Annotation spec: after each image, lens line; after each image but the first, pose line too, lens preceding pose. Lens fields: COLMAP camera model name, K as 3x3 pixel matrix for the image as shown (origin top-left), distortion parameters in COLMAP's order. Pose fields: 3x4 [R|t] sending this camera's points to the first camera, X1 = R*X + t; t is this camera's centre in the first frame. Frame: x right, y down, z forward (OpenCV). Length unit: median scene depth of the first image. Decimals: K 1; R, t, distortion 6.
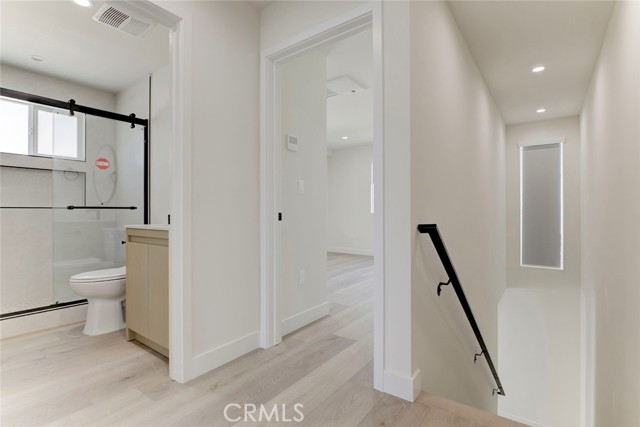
lens RADIAL K [[323.1, 0, 320.0], [0, 323.1, 213.5], [0, 0, 1]] dist [-0.001334, -0.000888]
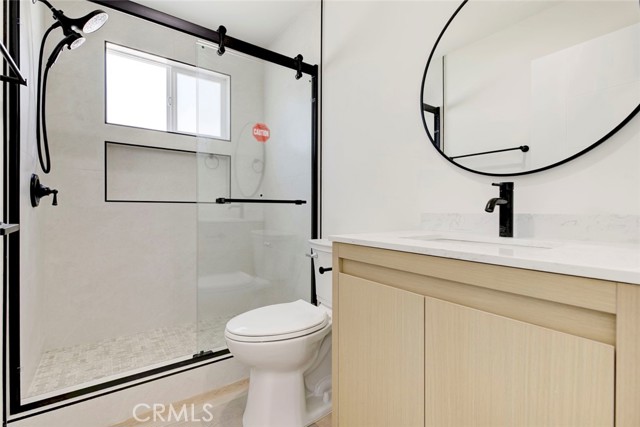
lens RADIAL K [[295.2, 0, 316.7], [0, 295.2, 211.8], [0, 0, 1]] dist [0.000759, -0.000644]
pose [[0.959794, 0.001564, -0.280700, -0.373450], [0.000054, 0.999983, 0.005757, -0.000946], [0.280704, -0.005541, 0.959778, 0.434635]]
